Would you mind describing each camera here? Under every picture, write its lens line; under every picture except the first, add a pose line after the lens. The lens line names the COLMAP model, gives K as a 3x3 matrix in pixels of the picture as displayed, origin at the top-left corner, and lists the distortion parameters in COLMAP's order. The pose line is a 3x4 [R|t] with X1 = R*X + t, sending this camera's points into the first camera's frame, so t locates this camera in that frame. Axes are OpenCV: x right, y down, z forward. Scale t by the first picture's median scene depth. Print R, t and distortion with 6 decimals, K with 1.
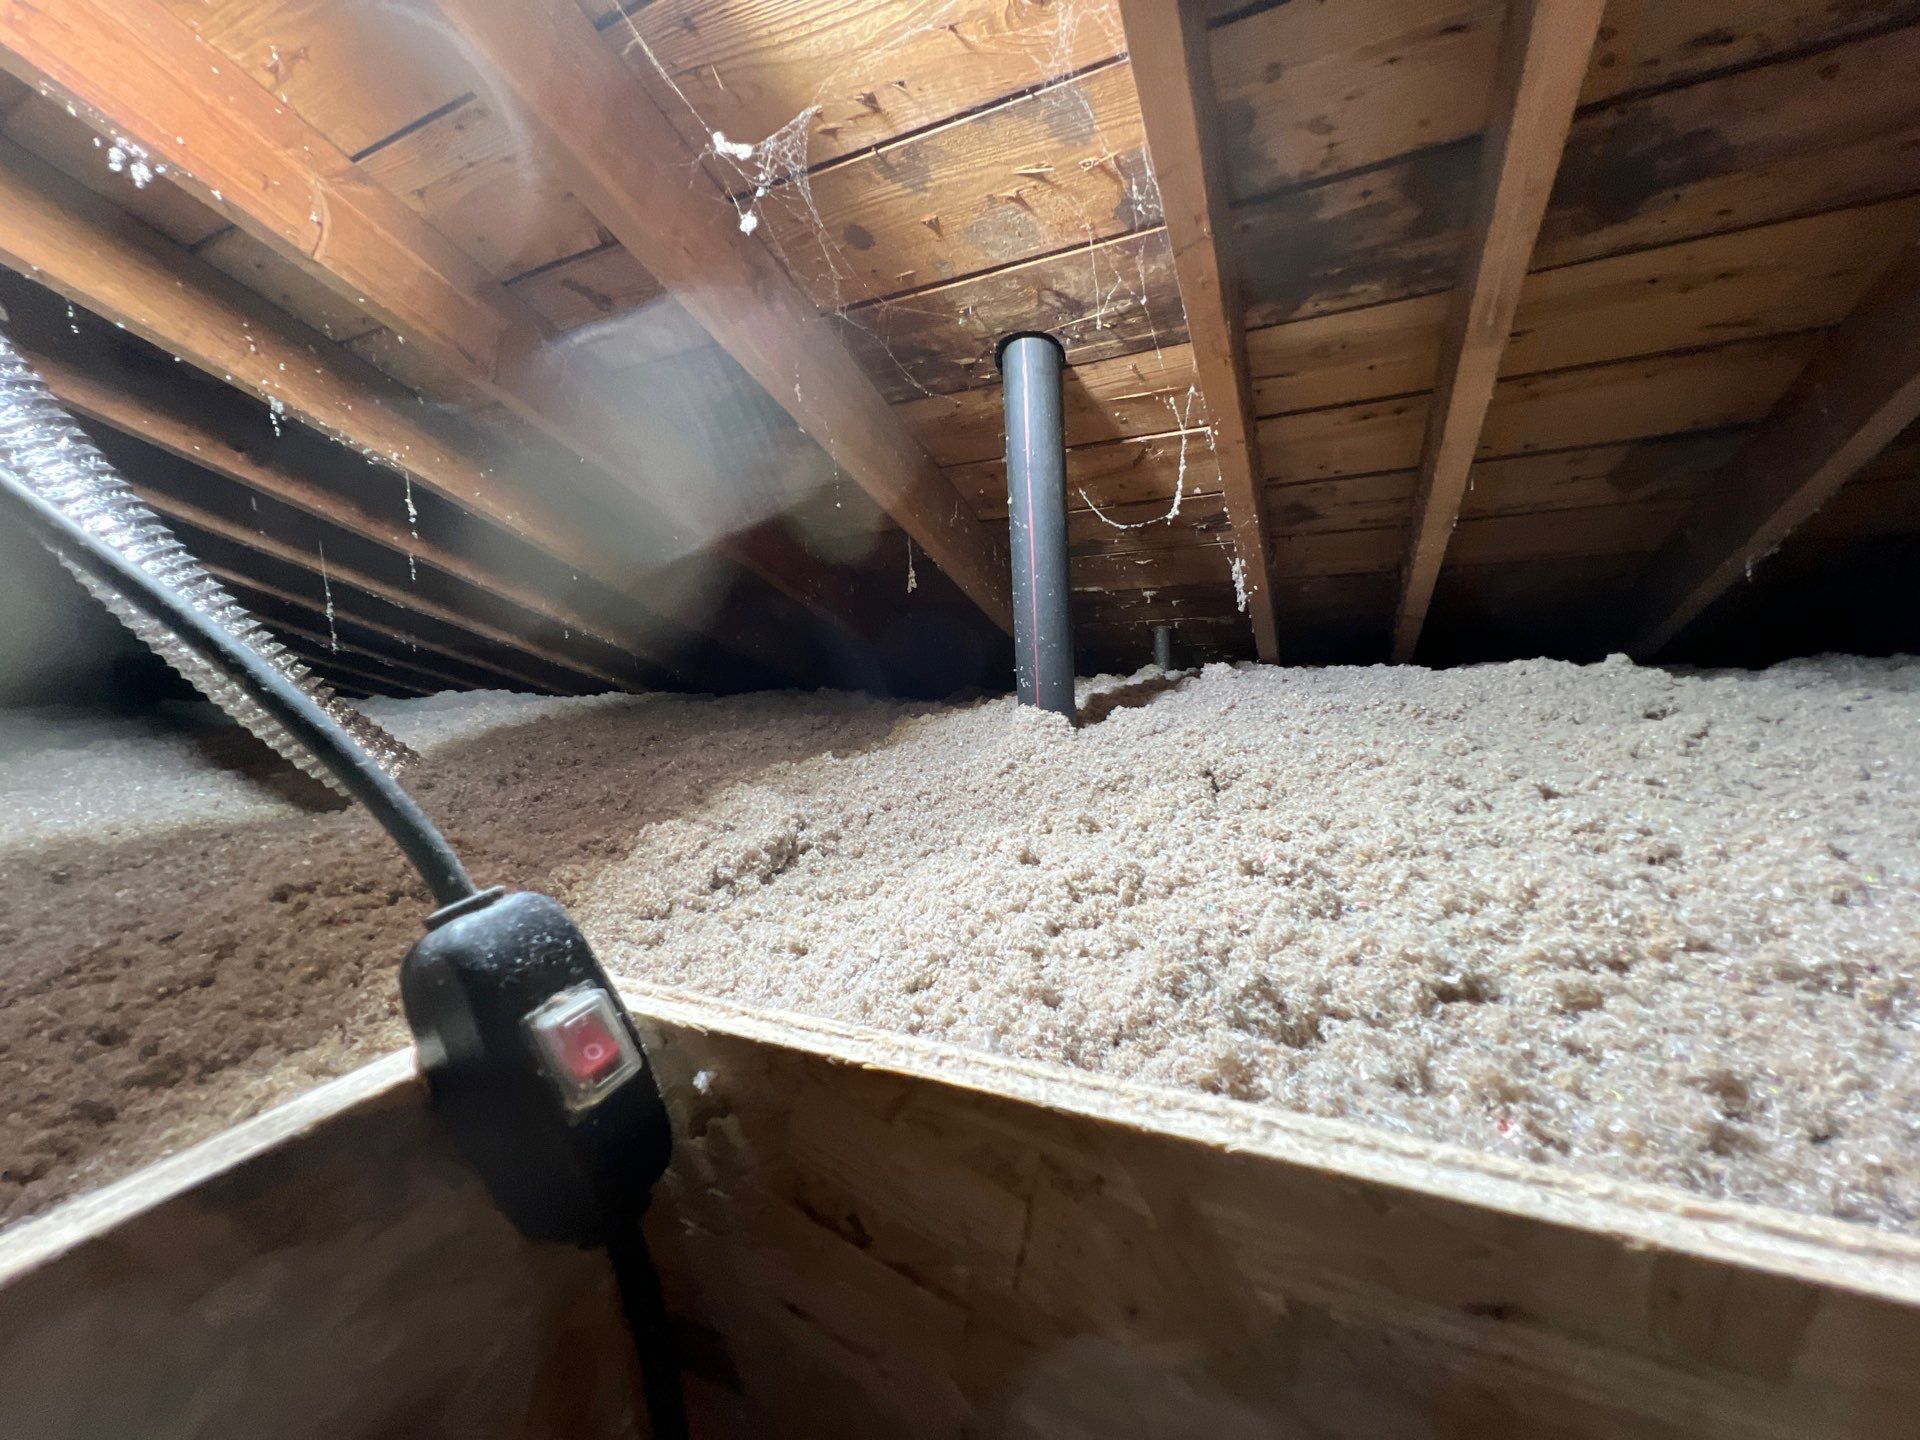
lens RADIAL K [[799.5, 0, 960.0], [0, 799.5, 720.0], [0, 0, 1]] dist [0.005949, 0.000091]
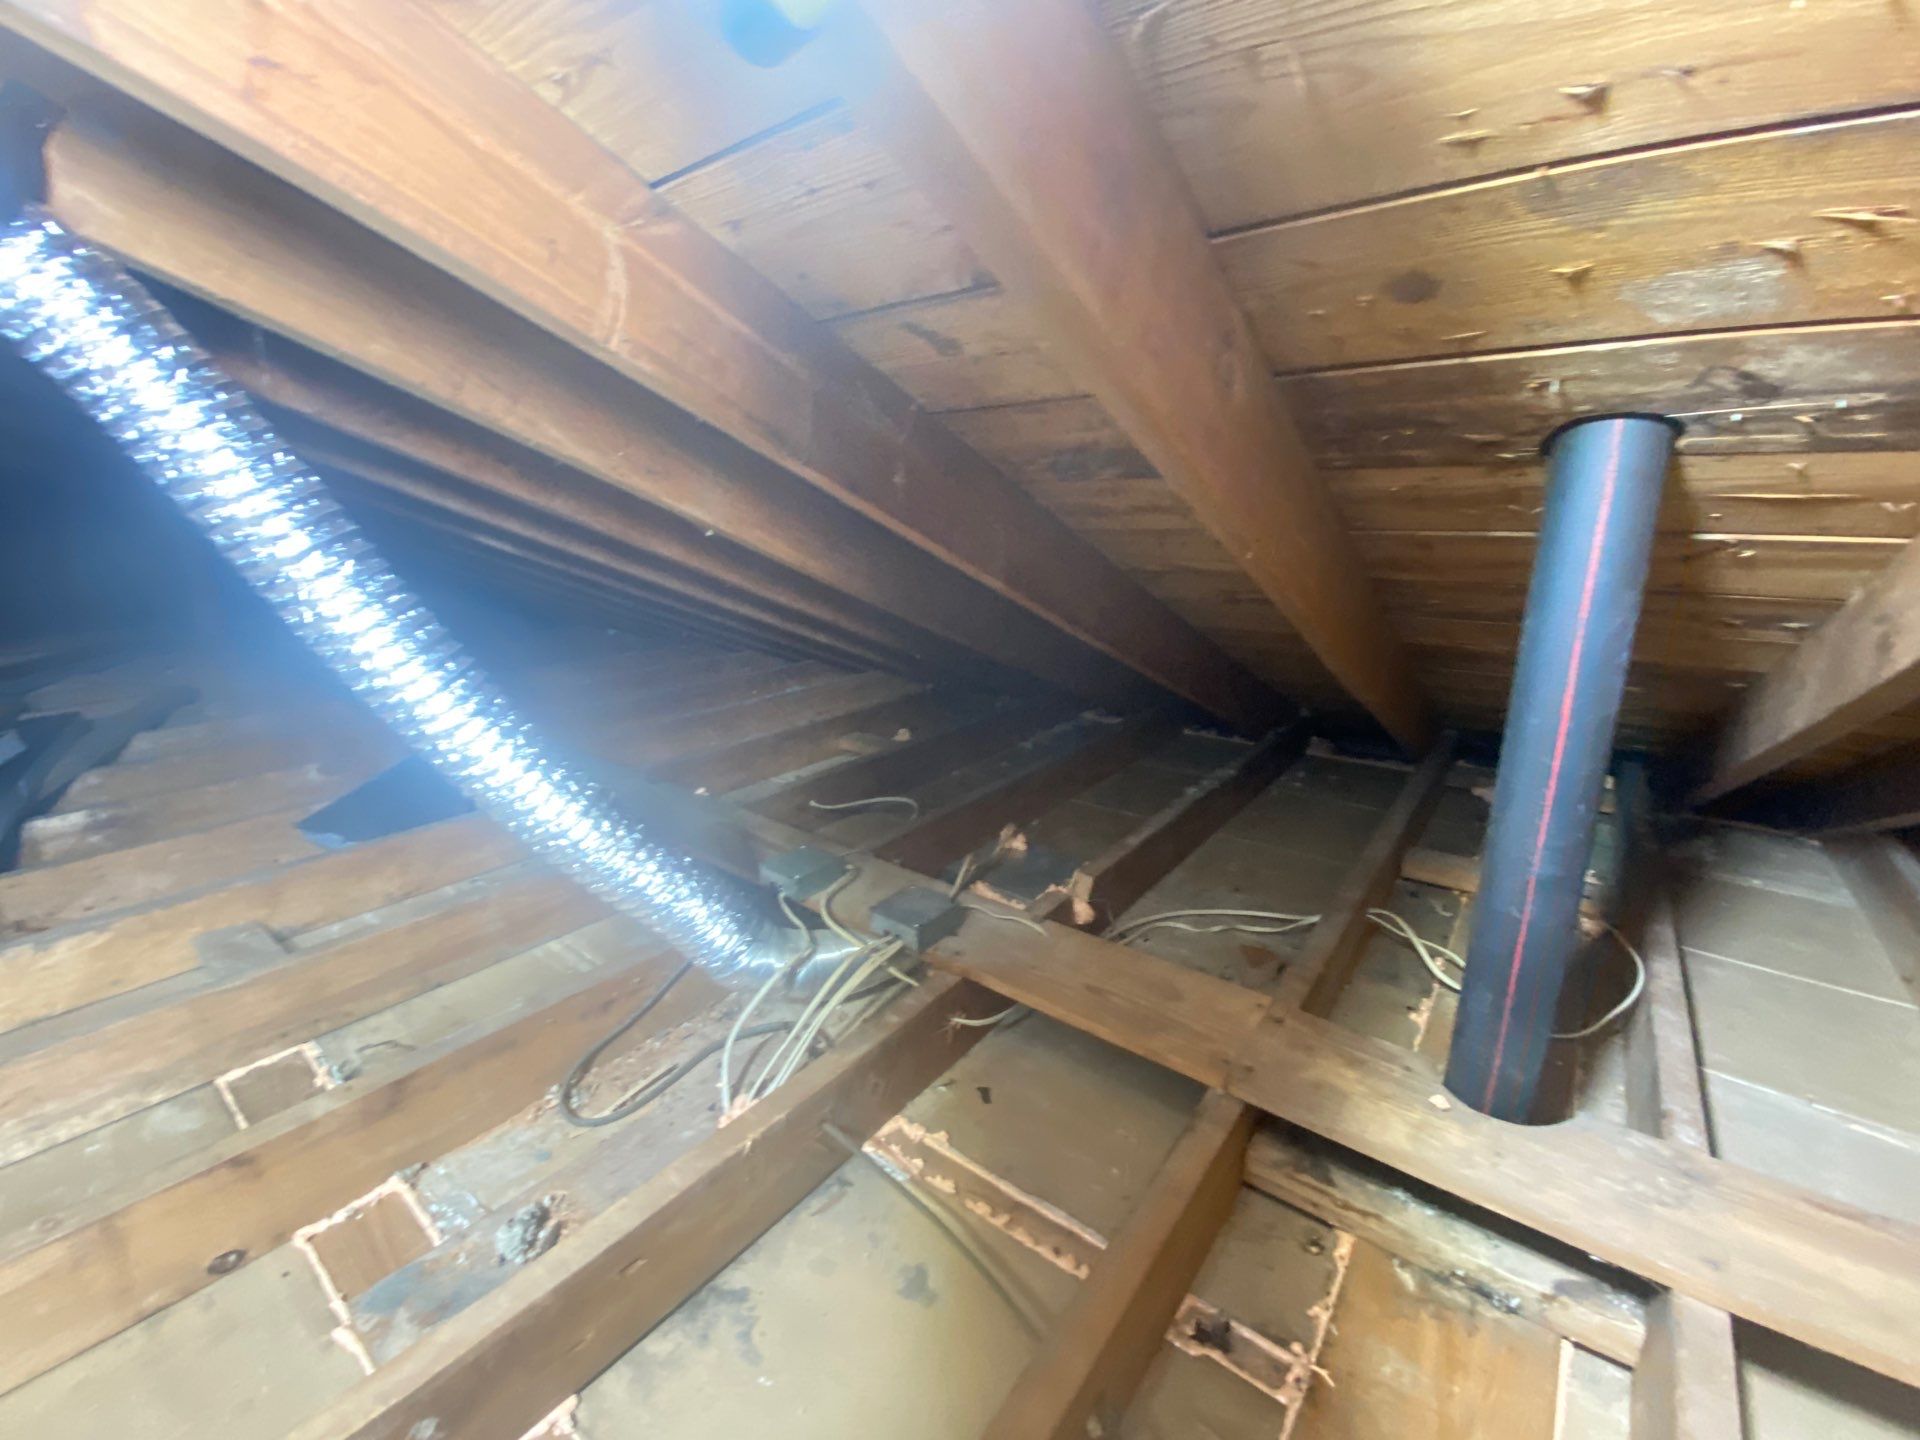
lens RADIAL K [[799.5, 0, 960.0], [0, 799.5, 720.0], [0, 0, 1]] dist [0.005949, 0.000091]
pose [[0.977436, 0.086936, -0.192510, -0.321494], [-0.052975, 0.983141, 0.175009, -0.381767], [0.204479, -0.160862, 0.965563, 0.303859]]
